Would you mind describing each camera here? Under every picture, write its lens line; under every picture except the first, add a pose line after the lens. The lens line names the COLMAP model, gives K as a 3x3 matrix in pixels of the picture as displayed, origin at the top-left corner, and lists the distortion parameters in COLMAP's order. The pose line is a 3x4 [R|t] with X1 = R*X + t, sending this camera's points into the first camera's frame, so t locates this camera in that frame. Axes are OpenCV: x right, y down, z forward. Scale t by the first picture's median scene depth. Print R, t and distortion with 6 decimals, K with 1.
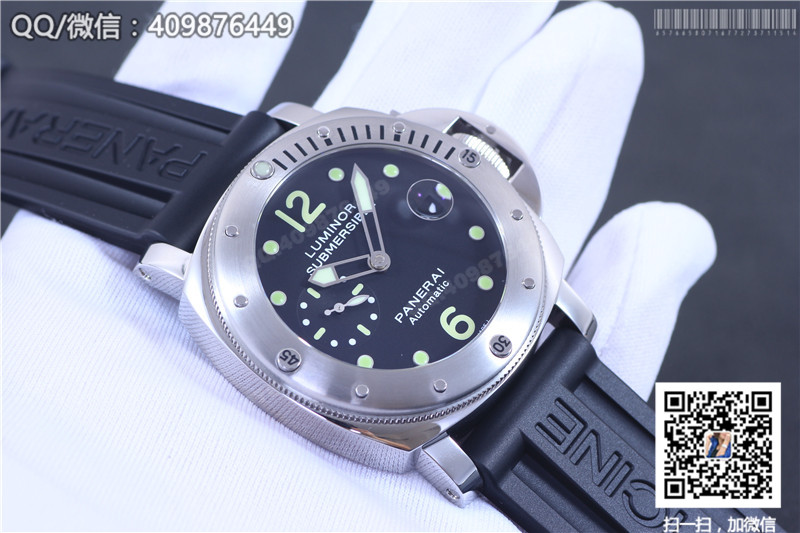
lens RADIAL K [[4540.6, 0, 400.0], [0, 4540.6, 266.5], [0, 0, 1]] dist [0.027972, 2.803449]
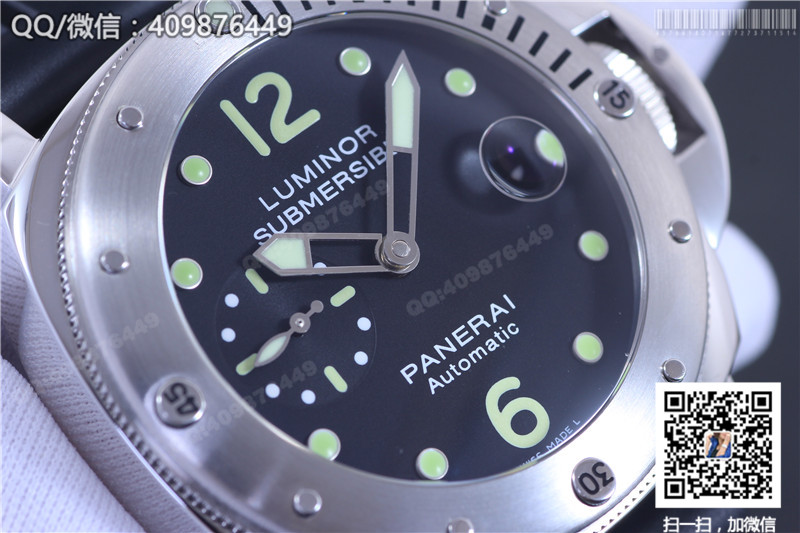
lens RADIAL K [[4540.6, 0, 400.0], [0, 4540.6, 266.5], [0, 0, 1]] dist [0.027972, 2.803449]
pose [[0.963790, 0.258053, 0.067210, -0.037661], [-0.259681, 0.965552, 0.016579, -0.008017], [-0.060616, -0.033431, 0.997601, 0.500012]]
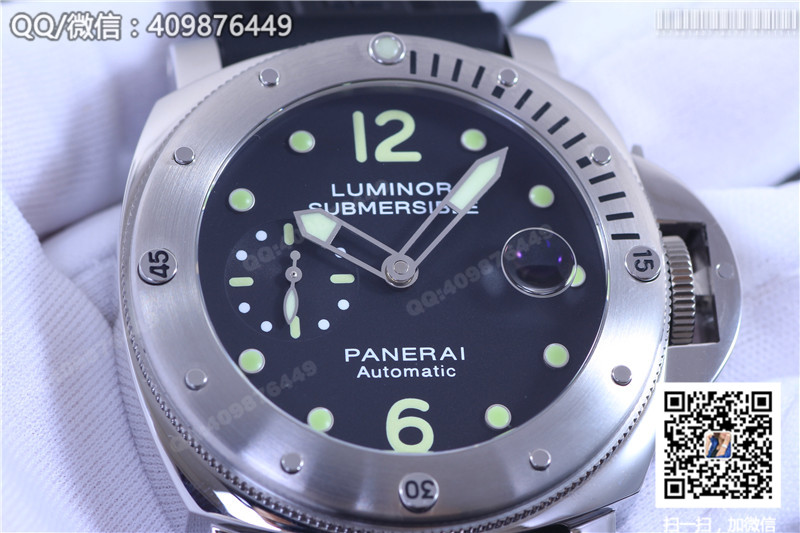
lens RADIAL K [[4540.6, 0, 400.0], [0, 4540.6, 266.5], [0, 0, 1]] dist [0.027972, 2.803449]
pose [[0.657545, 0.662034, -0.359647, 0.218095], [-0.685447, 0.723806, 0.079167, -0.050734], [0.312726, 0.194463, 0.929724, 0.423079]]
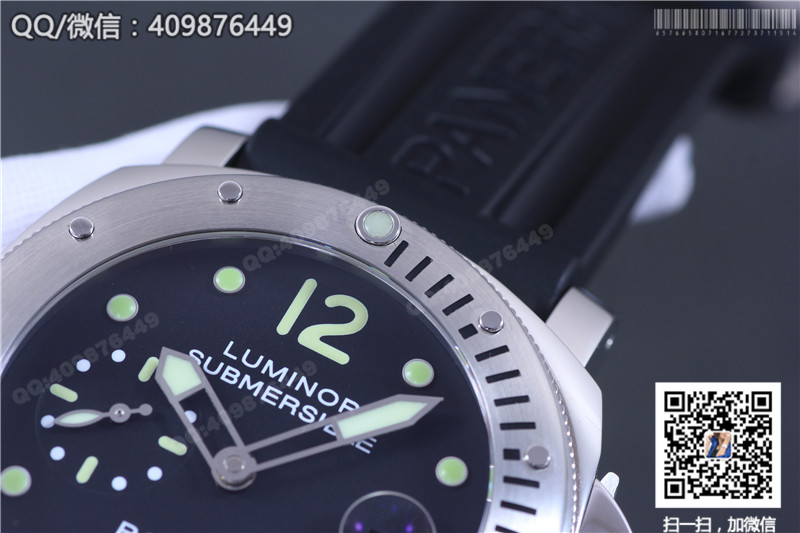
lens RADIAL K [[4540.6, 0, 400.0], [0, 4540.6, 266.5], [0, 0, 1]] dist [0.027972, 2.803449]
pose [[0.151714, 0.827594, -0.540436, 0.250136], [-0.881964, 0.360187, 0.303982, -0.177371], [0.446231, 0.430527, 0.784554, 0.606048]]
